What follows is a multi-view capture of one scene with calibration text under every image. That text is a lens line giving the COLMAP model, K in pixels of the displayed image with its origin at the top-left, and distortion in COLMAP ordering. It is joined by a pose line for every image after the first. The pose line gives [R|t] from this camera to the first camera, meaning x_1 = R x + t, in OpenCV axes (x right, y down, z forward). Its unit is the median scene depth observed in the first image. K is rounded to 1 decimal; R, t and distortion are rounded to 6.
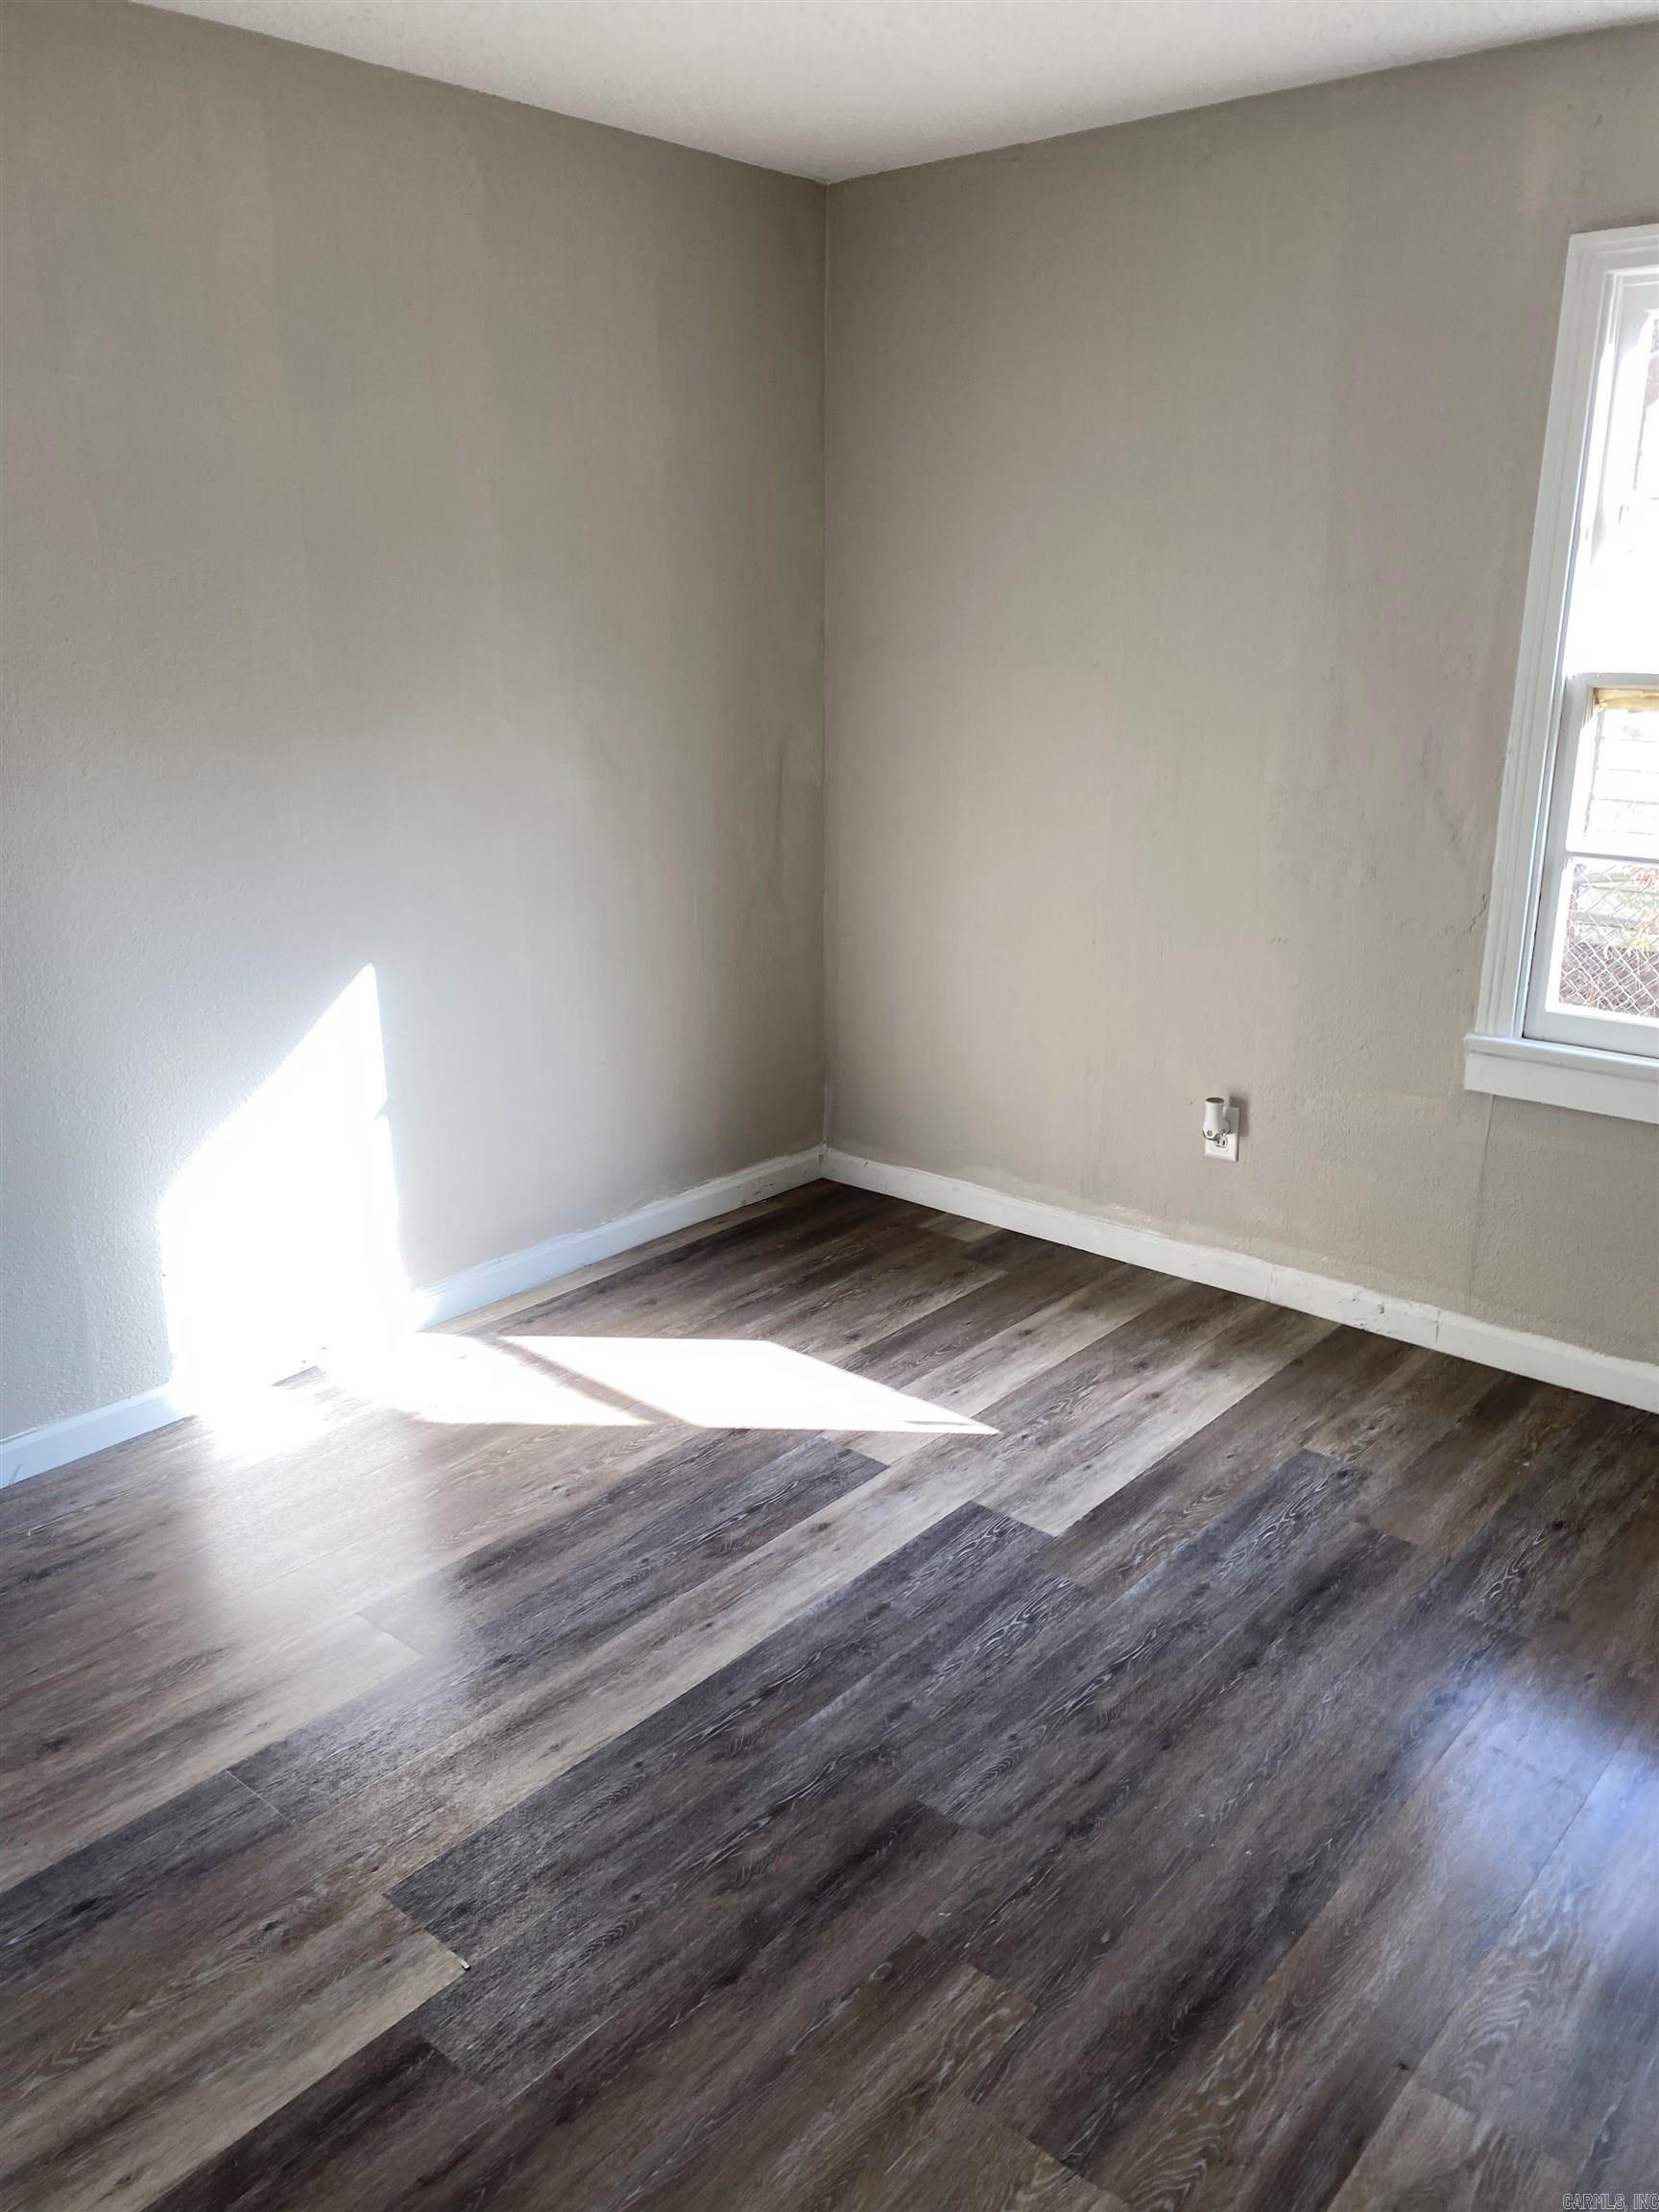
lens RADIAL K [[1650.1, 0, 821.6], [0, 1650.1, 1101.9], [0, 0, 1]] dist [0.002738, -0.008668]
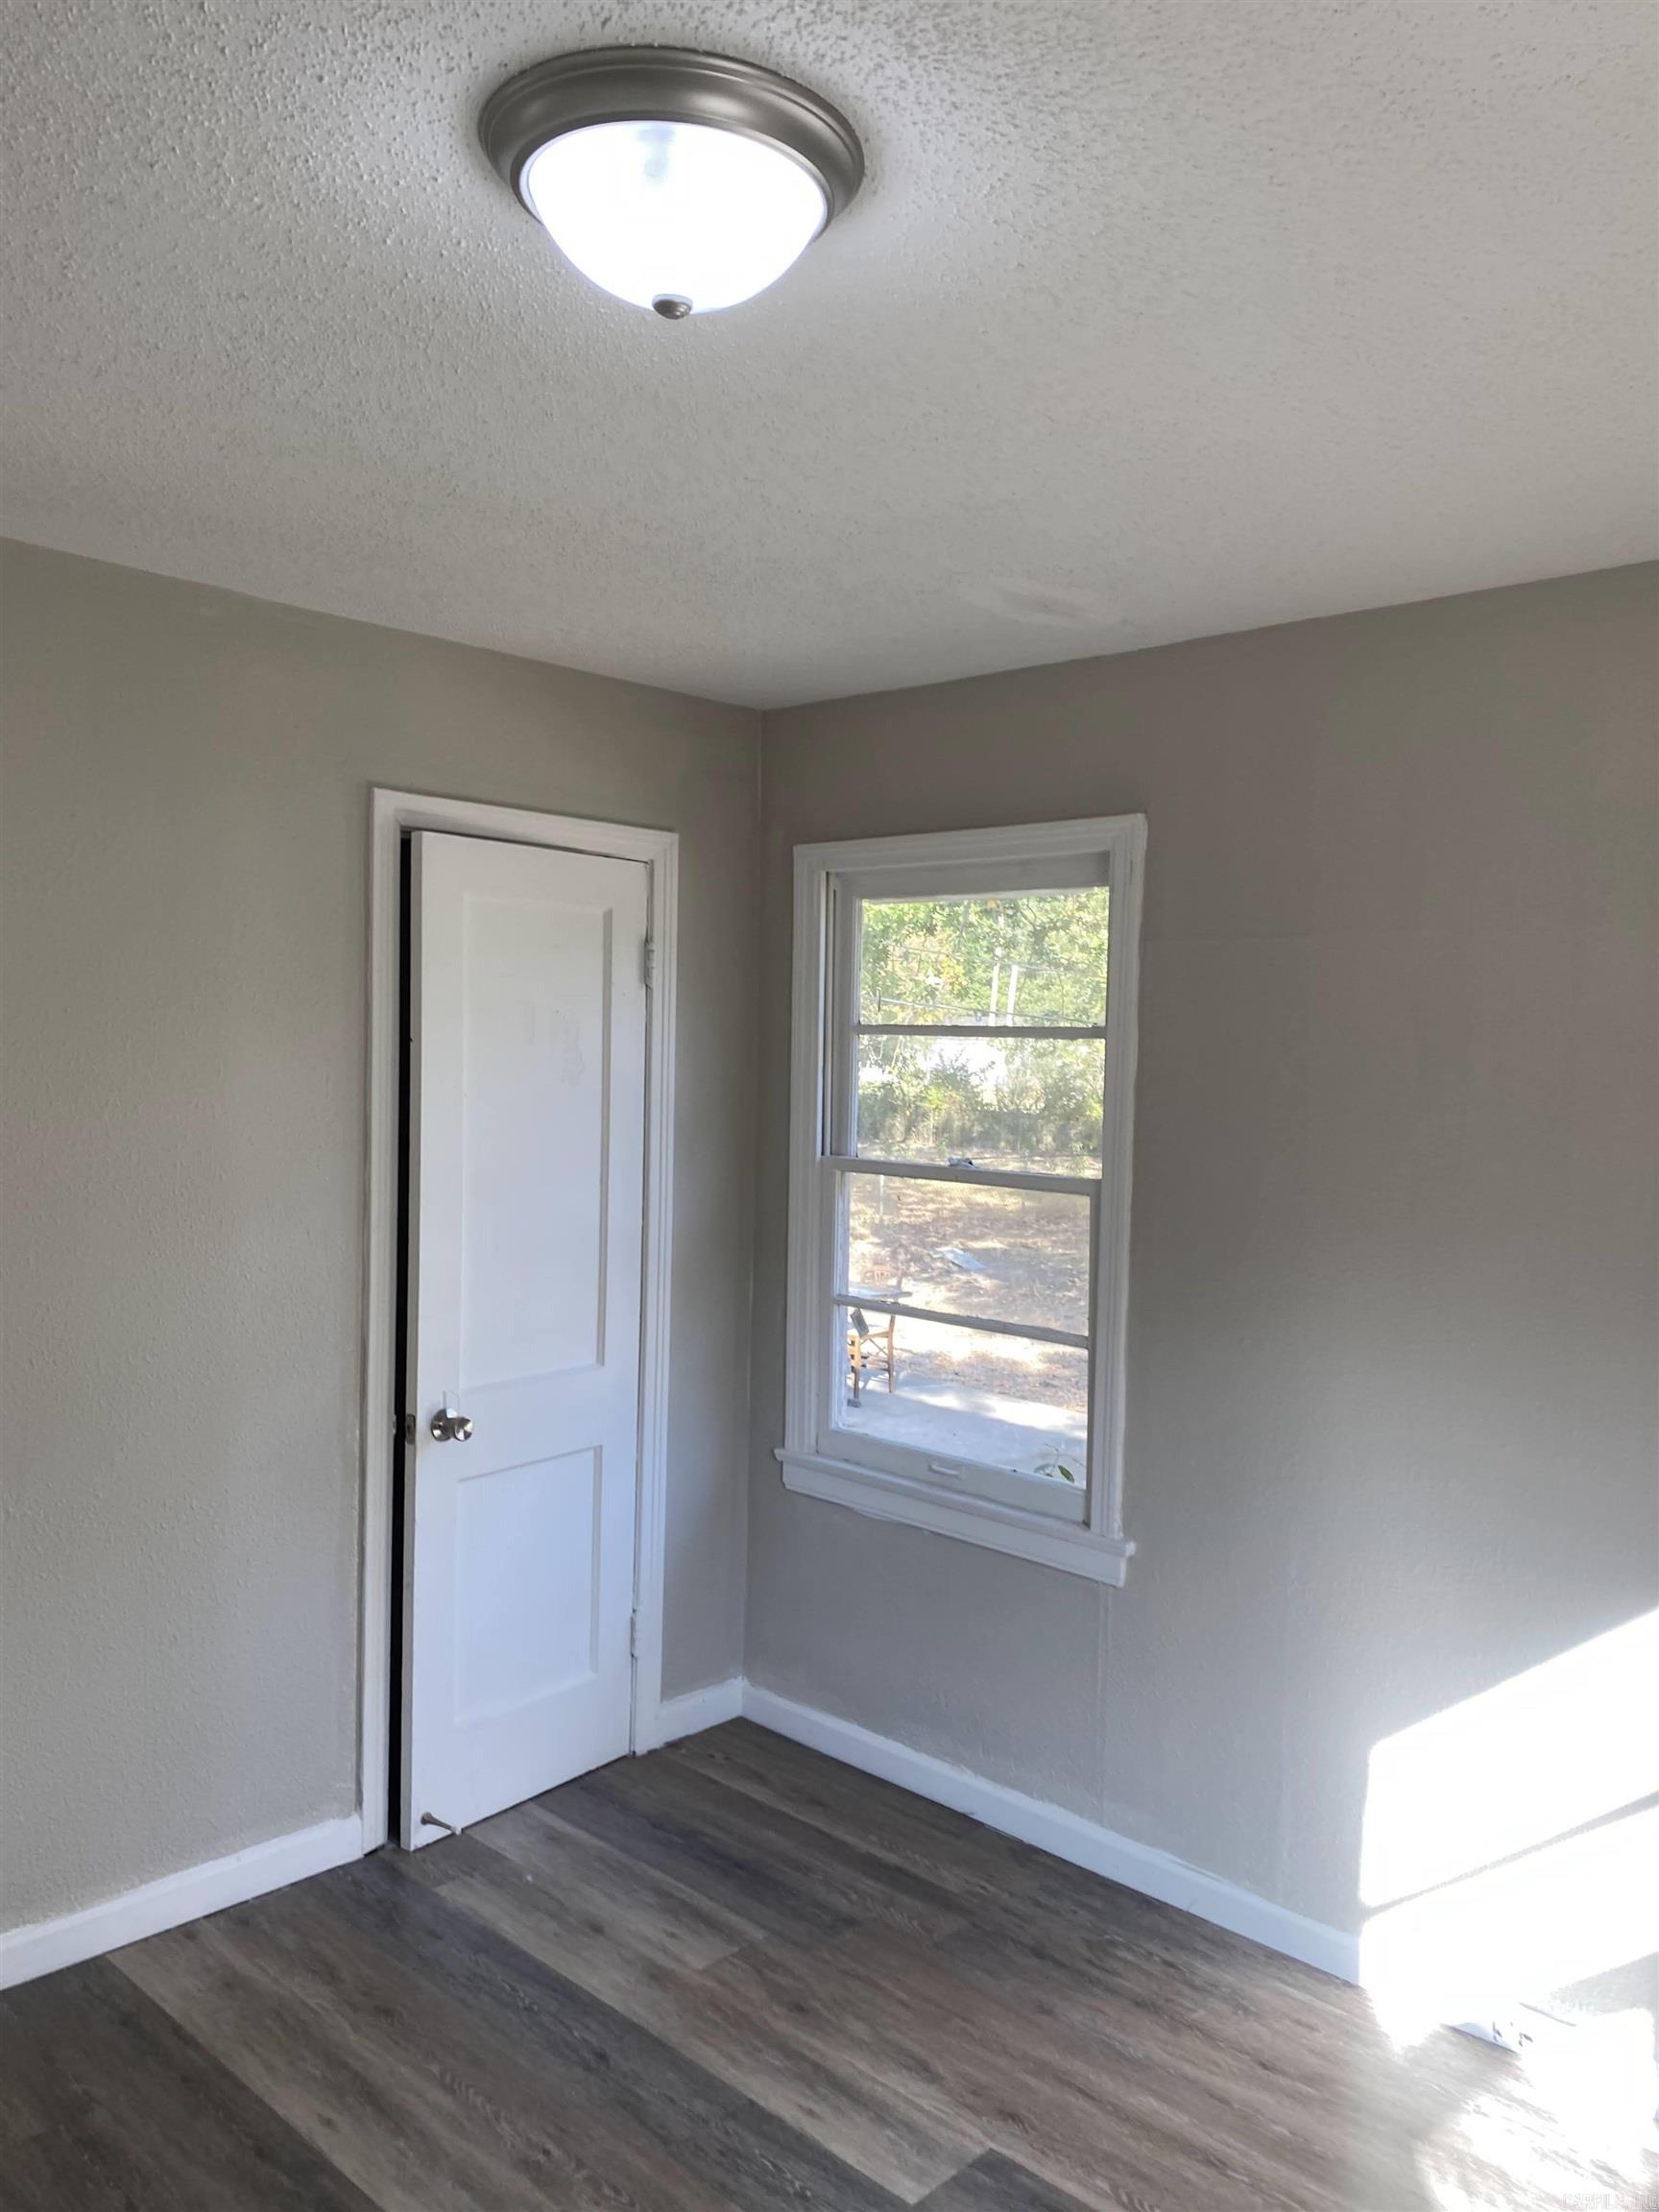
lens RADIAL K [[1650.1, 0, 821.6], [0, 1650.1, 1101.9], [0, 0, 1]] dist [0.002738, -0.008668]
pose [[-0.037332, 0.032220, -0.998783, 0.776338], [-0.325582, 0.944552, 0.042640, -0.315897], [0.944776, 0.326778, -0.024771, 0.902220]]
